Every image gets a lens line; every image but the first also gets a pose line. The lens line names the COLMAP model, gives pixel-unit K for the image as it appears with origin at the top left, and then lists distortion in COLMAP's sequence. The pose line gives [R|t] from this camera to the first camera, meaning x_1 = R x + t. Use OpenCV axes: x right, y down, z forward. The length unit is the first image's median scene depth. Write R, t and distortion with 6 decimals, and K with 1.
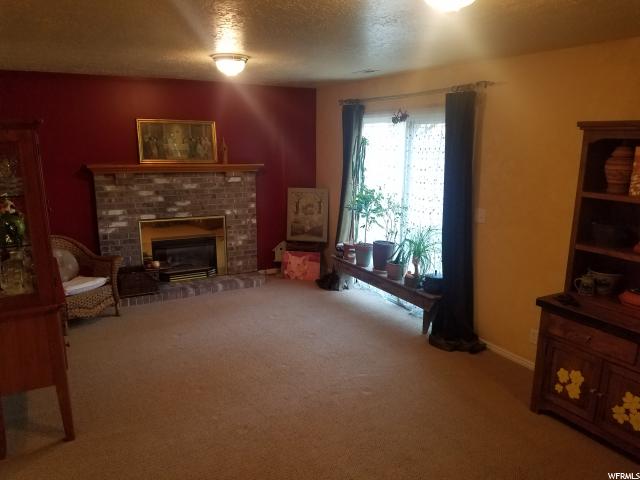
lens RADIAL K [[500.9, 0, 309.4], [0, 500.9, 258.6], [0, 0, 1]] dist [0.196813, -0.310654]
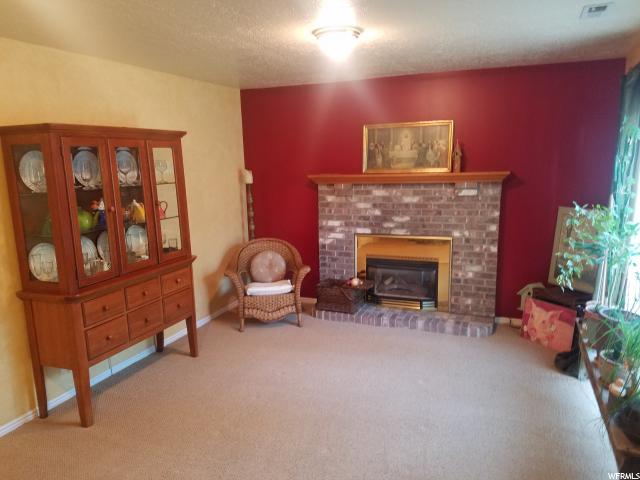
lens RADIAL K [[500.9, 0, 309.4], [0, 500.9, 258.6], [0, 0, 1]] dist [0.196813, -0.310654]
pose [[0.604430, 0.137447, -0.784712, 0.339327], [-0.154010, 0.986583, 0.054179, -0.064292], [0.781630, 0.088107, 0.617488, 0.351324]]
